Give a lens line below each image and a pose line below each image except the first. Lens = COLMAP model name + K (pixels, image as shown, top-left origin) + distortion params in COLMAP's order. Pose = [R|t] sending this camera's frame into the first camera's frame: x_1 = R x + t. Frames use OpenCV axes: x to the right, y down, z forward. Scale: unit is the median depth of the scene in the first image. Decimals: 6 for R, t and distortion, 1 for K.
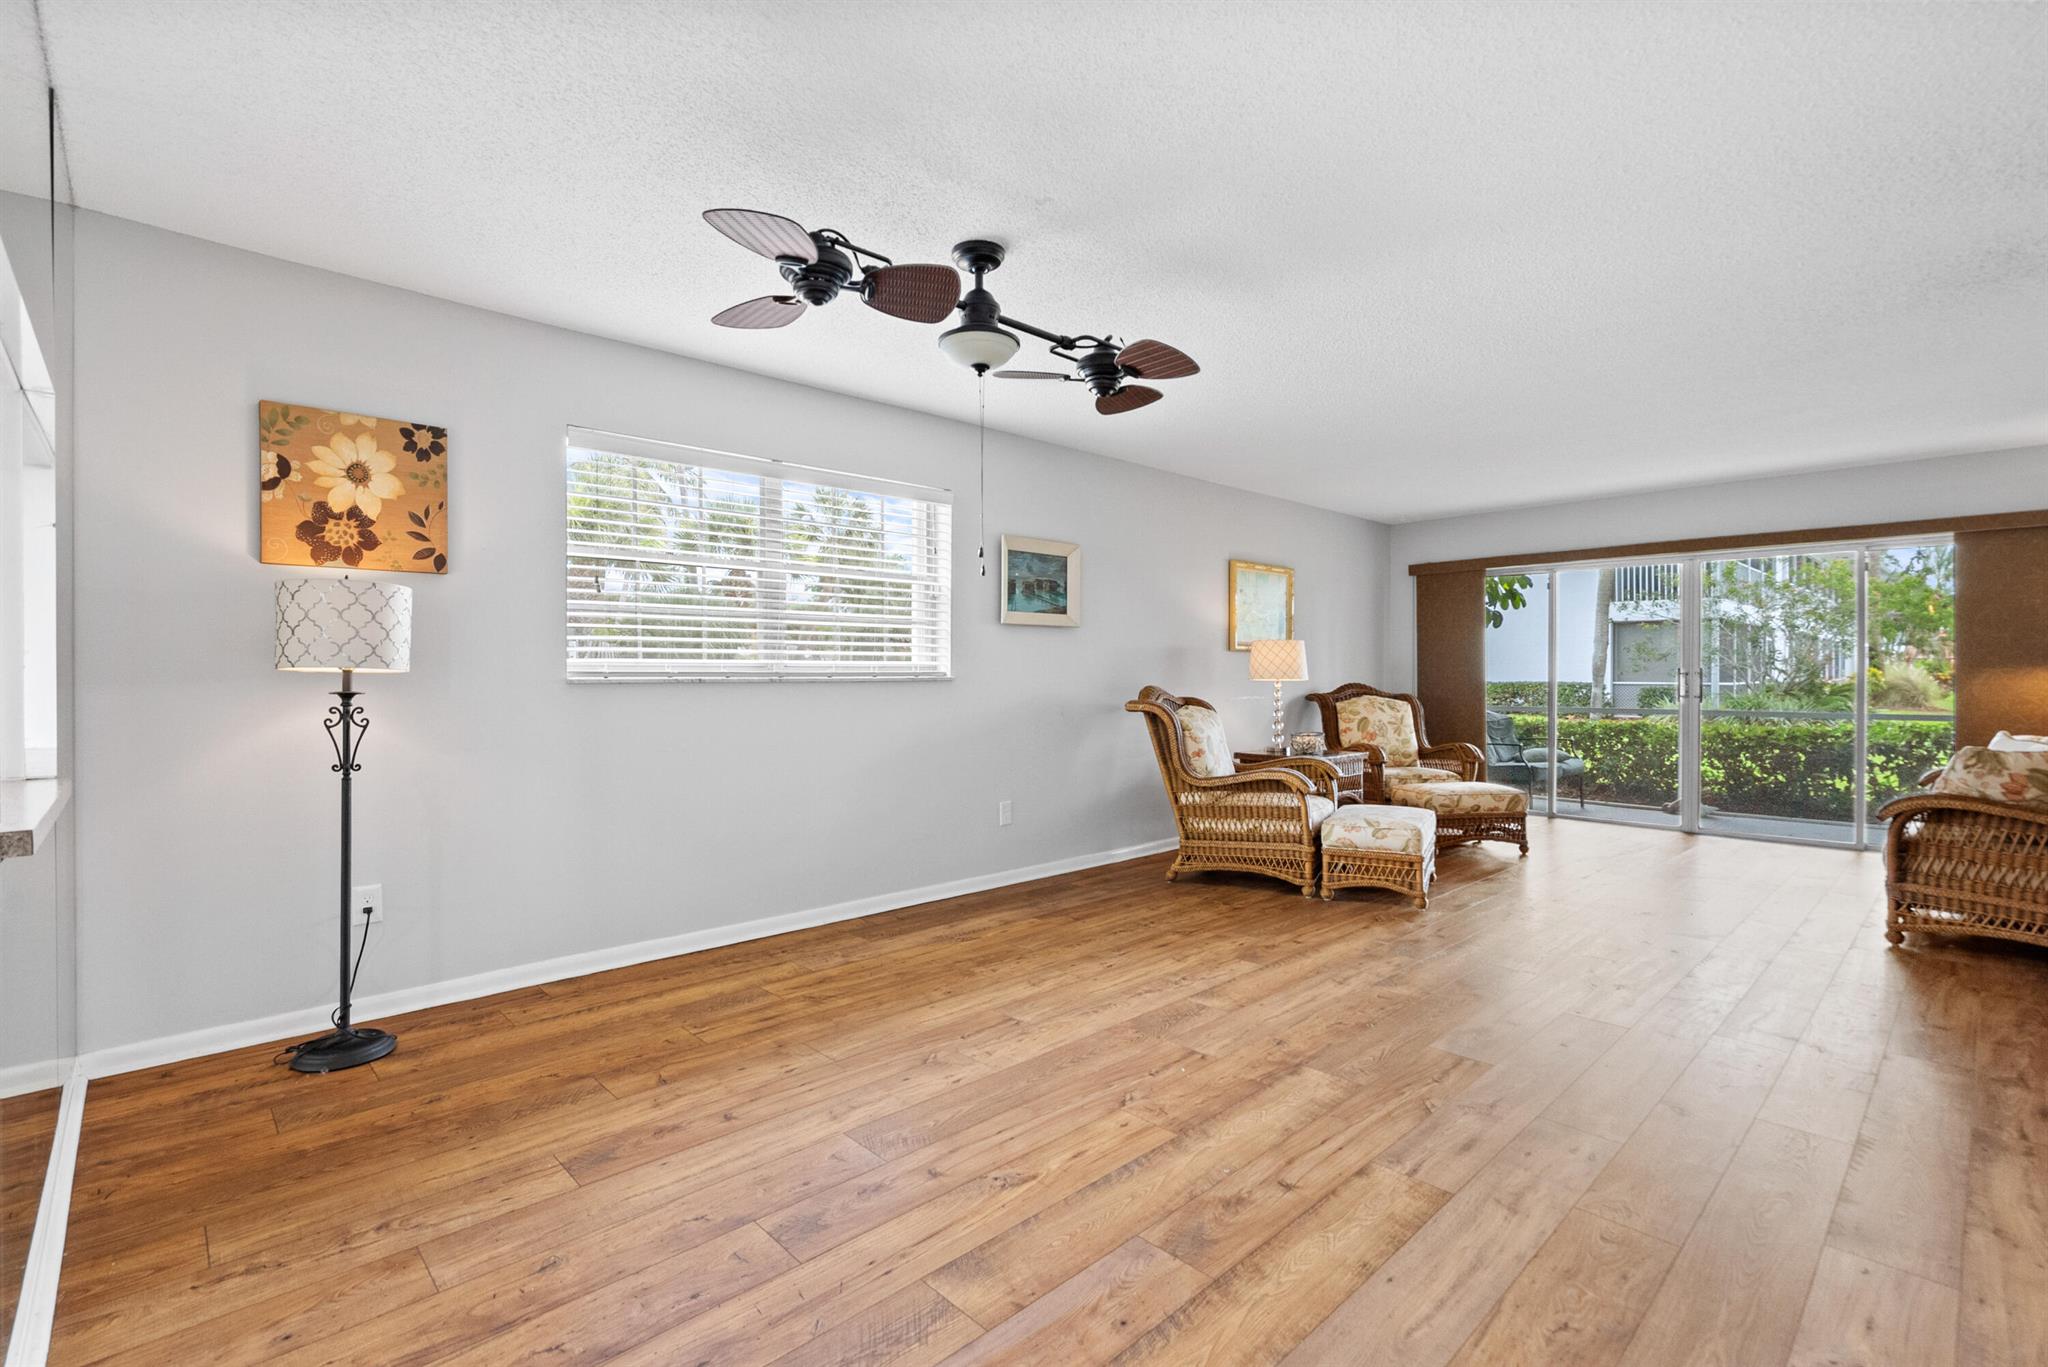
lens RADIAL K [[928.5, 0, 1018.2], [0, 928.5, 675.3], [0, 0, 1]] dist [-0.003154, 0.000135]
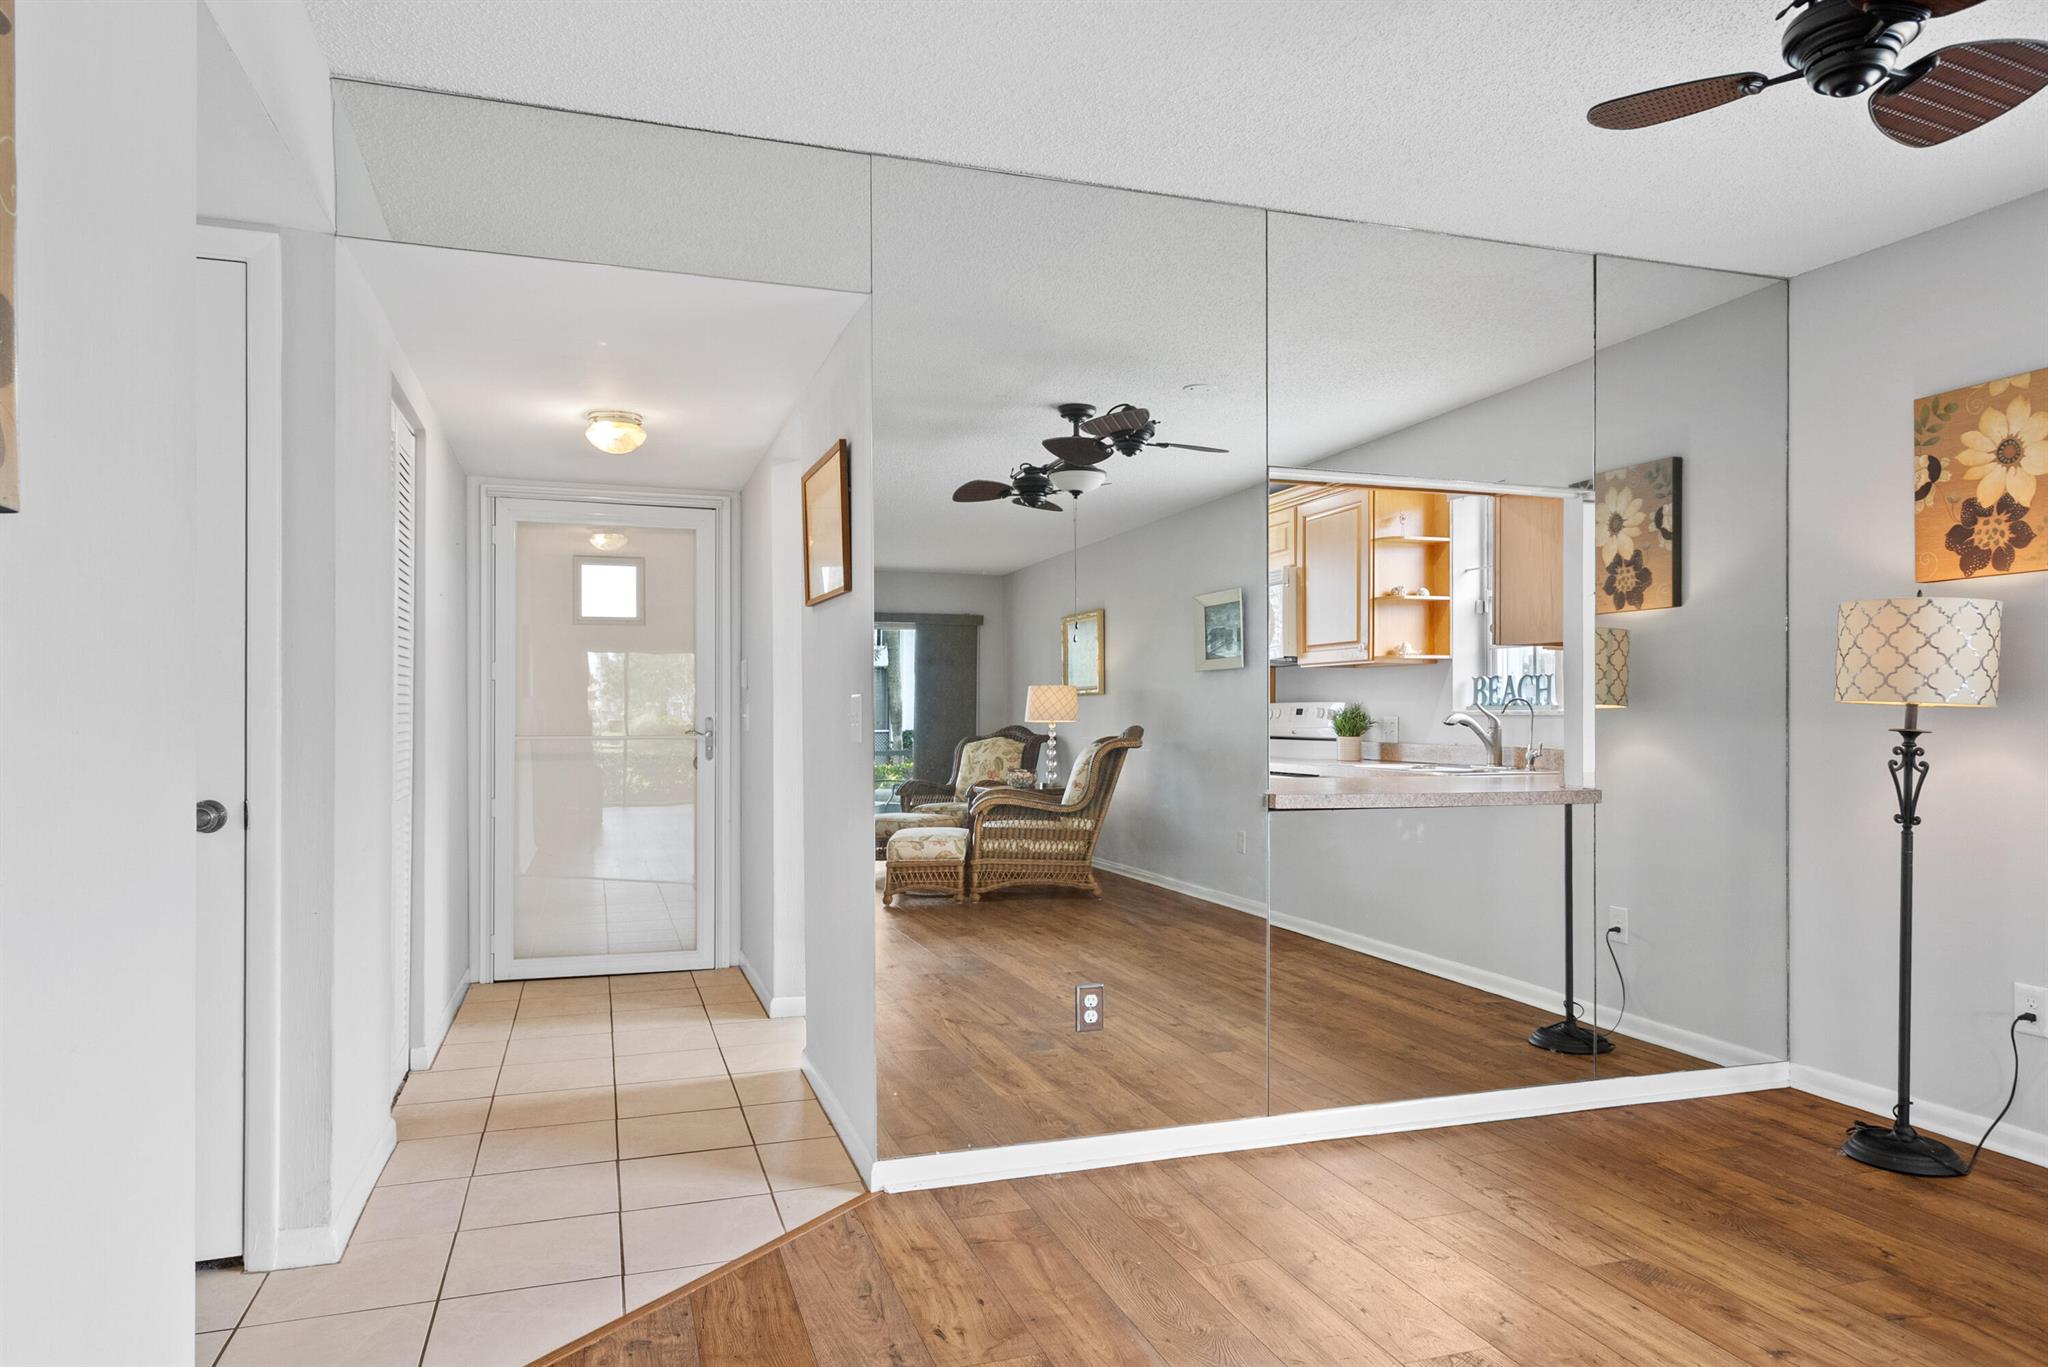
lens RADIAL K [[1249.5, 0, 1019.3], [0, 1249.5, 711.5], [0, 0, 1]] dist [0.004612, 0.000960]
pose [[-0.423450, -0.003828, -0.905911, 0.503393], [-0.002129, 0.999993, -0.003230, 0.005313], [0.905917, 0.000561, -0.423455, 0.582833]]
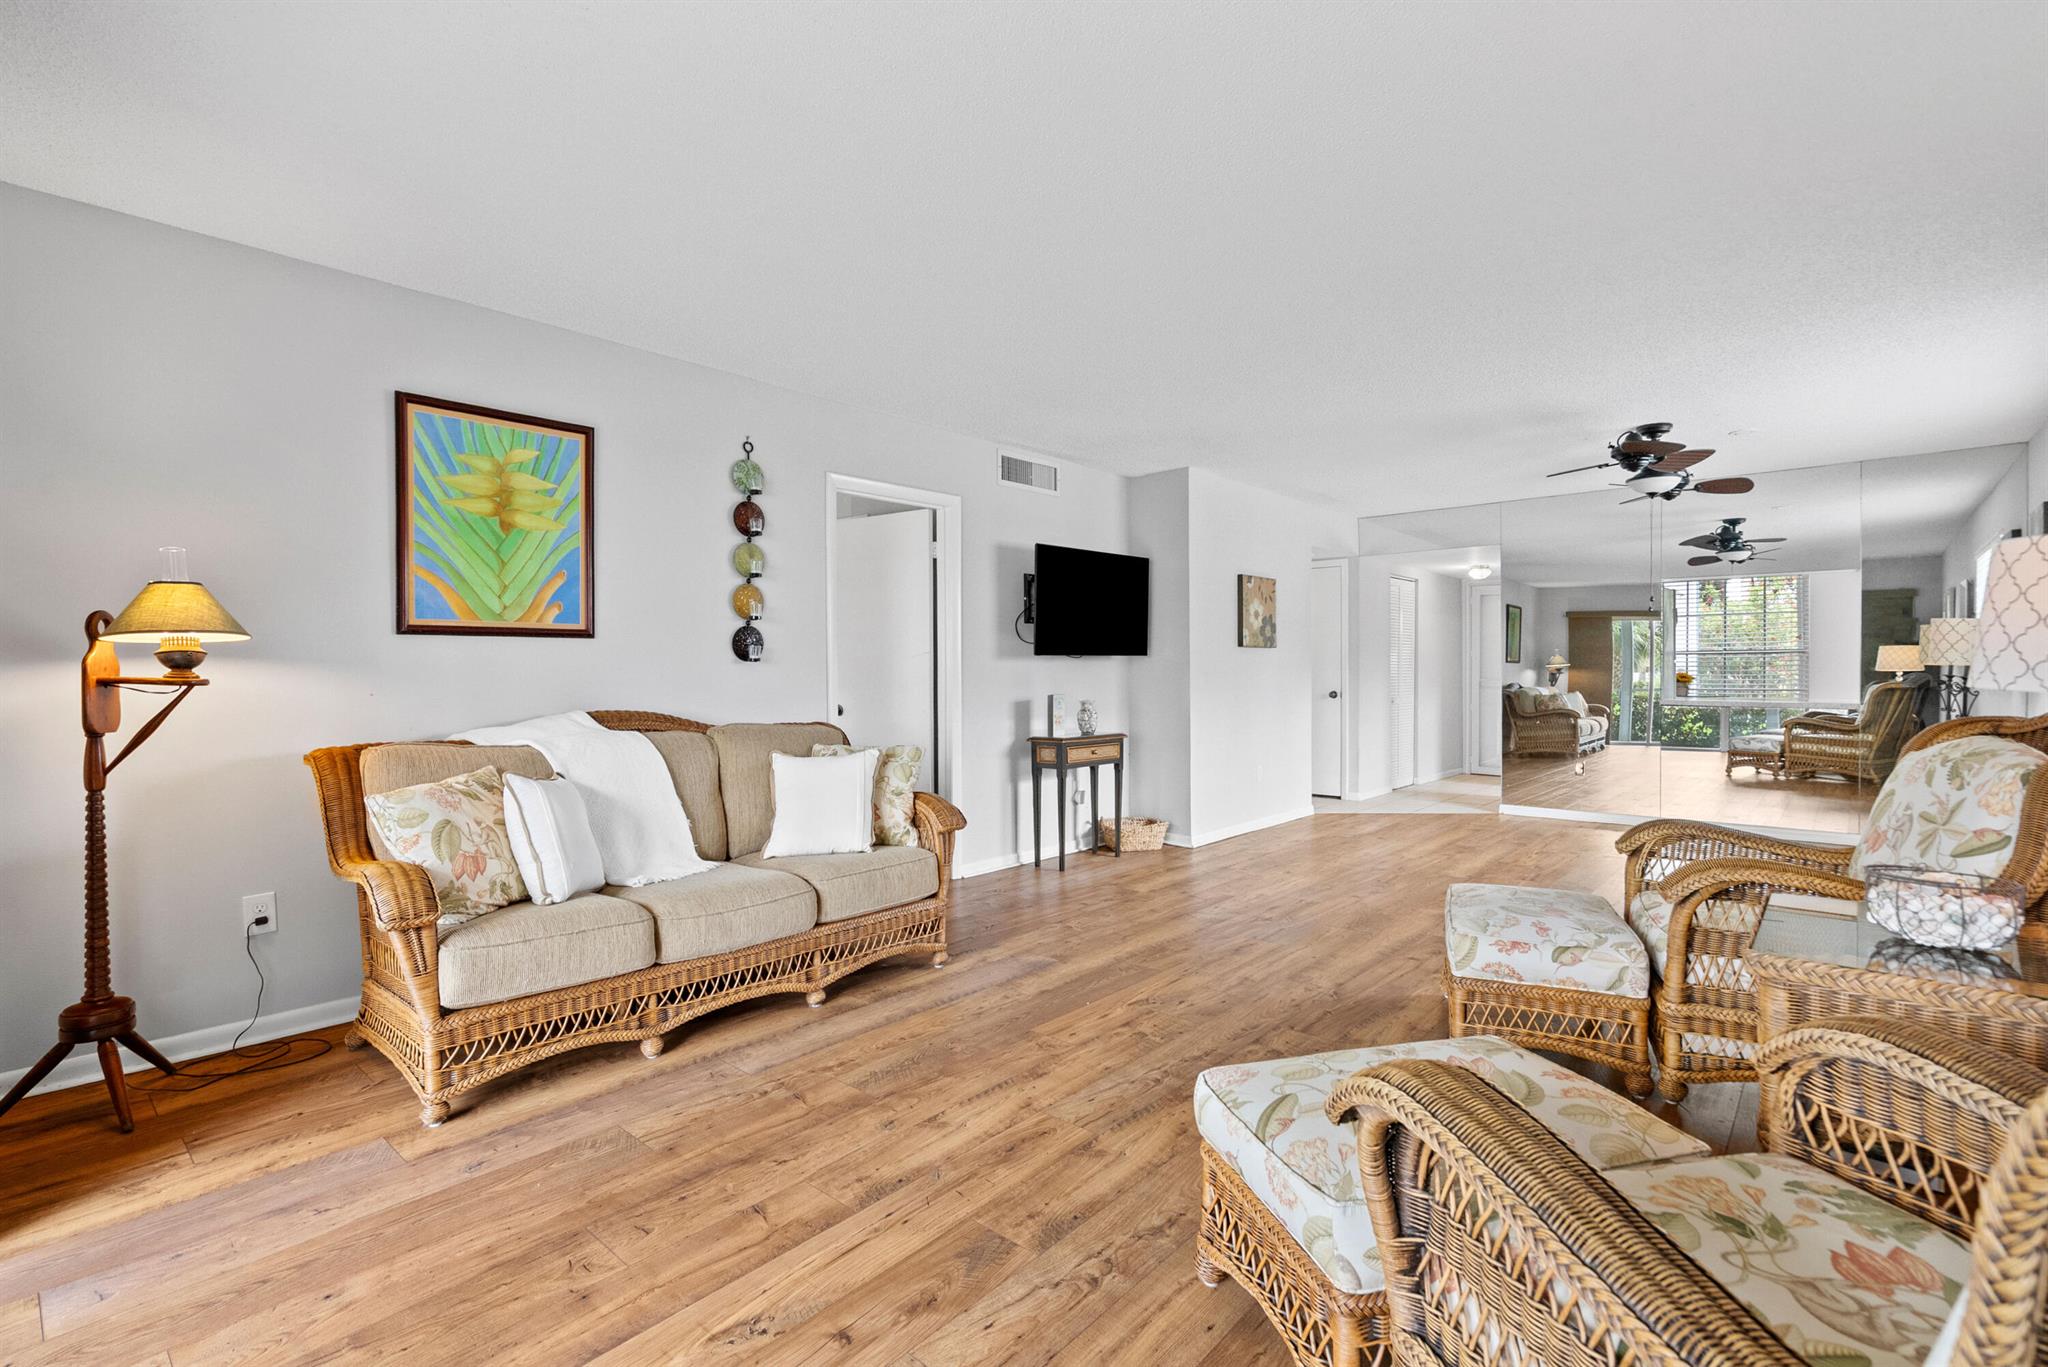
lens RADIAL K [[928.5, 0, 1024.7], [0, 928.5, 674.2], [0, 0, 1]] dist [-0.003154, 0.000135]
pose [[-0.995753, 0.001745, -0.092045, 1.022826], [0.000114, 0.999843, 0.017722, -0.025017], [0.092061, 0.017636, -0.995597, 2.062226]]
